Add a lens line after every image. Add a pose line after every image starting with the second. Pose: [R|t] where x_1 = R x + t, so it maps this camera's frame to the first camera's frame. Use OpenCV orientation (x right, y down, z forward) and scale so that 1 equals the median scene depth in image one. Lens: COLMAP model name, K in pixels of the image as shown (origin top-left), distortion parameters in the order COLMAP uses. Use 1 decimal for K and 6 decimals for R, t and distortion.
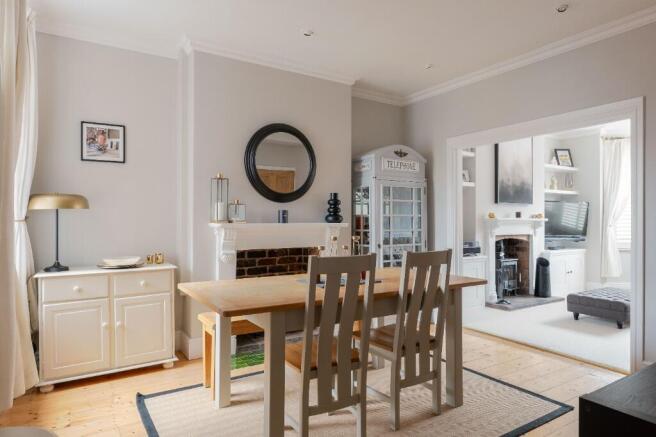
lens RADIAL K [[400.8, 0, 326.9], [0, 400.8, 216.0], [0, 0, 1]] dist [-0.007040, -0.000497]
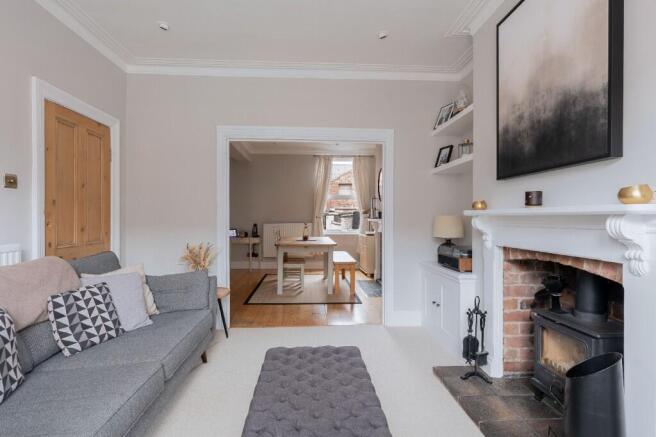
lens RADIAL K [[319.8, 0, 326.9], [0, 319.8, 219.1], [0, 0, 1]] dist [0.000816, -0.003026]
pose [[-0.482310, -0.000084, -0.876000, 0.841227], [0.005799, 0.999978, -0.003289, 0.016112], [0.875981, -0.006666, -0.482299, 0.974230]]
